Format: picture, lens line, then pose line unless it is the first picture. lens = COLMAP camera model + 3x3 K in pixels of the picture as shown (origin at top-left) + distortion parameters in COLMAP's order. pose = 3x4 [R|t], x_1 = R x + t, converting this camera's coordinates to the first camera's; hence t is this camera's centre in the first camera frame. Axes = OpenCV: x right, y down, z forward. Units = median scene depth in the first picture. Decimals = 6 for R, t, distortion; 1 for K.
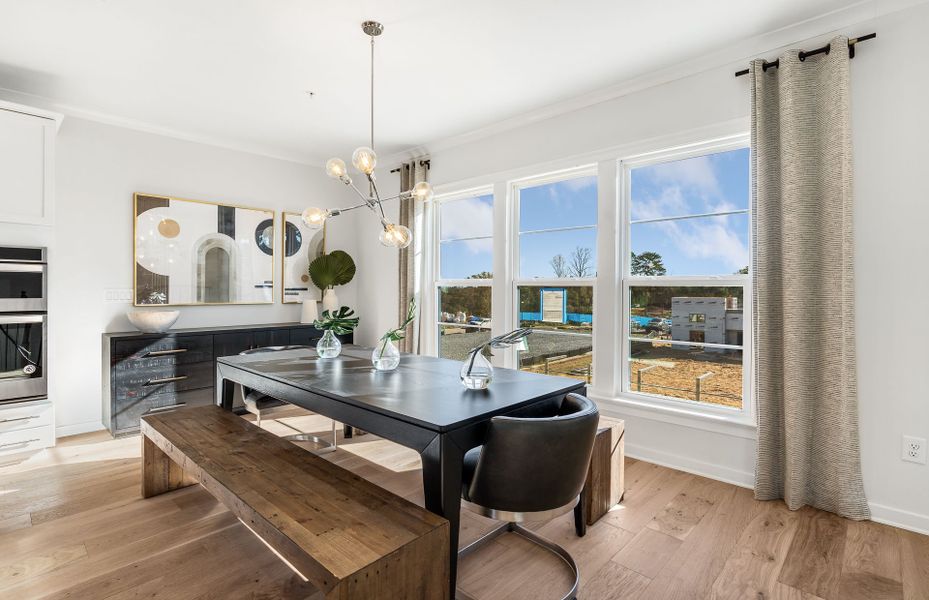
lens RADIAL K [[453.1, 0, 456.7], [0, 453.1, 294.2], [0, 0, 1]] dist [0.003462, 0.000956]
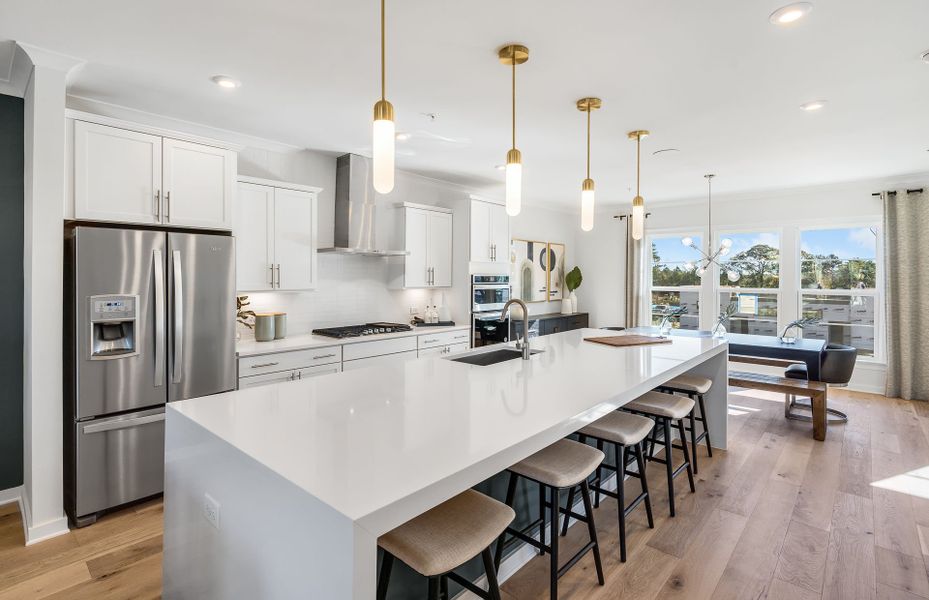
lens RADIAL K [[446.0, 0, 466.5], [0, 446.0, 279.3], [0, 0, 1]] dist [0.000069, -0.000263]
pose [[0.999244, -0.000448, 0.038868, -0.830123], [0.000521, 0.999998, -0.001867, -0.059624], [-0.038868, 0.001886, 0.999243, -0.605387]]
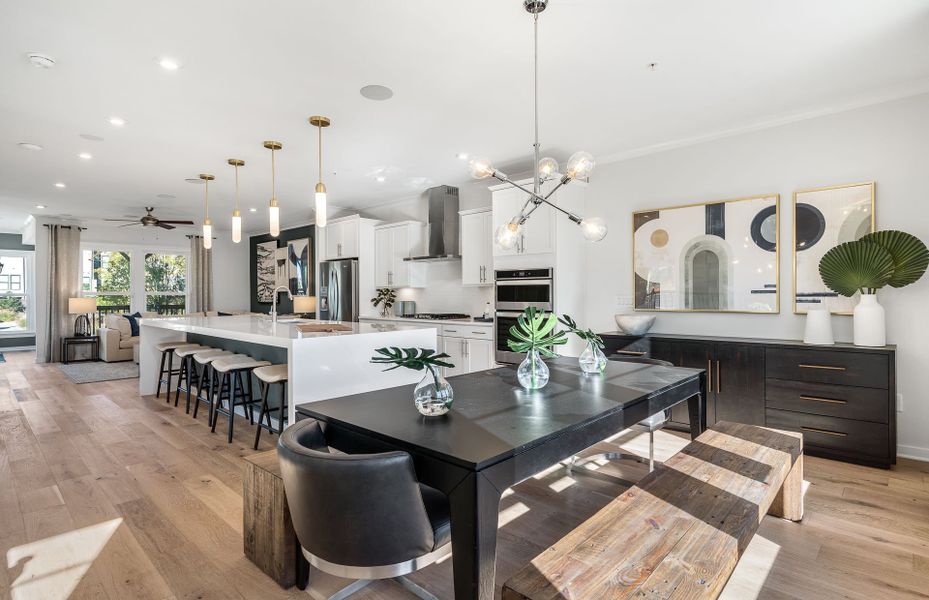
lens RADIAL K [[469.5, 0, 464.5], [0, 469.5, 300.0], [0, 0, 1]] dist [-0.012964, 0.000236]
pose [[0.012747, 0.009520, -0.999873, 0.436685], [-0.004246, 0.999946, 0.009466, -0.008505], [0.999910, 0.004125, 0.012787, 0.508781]]
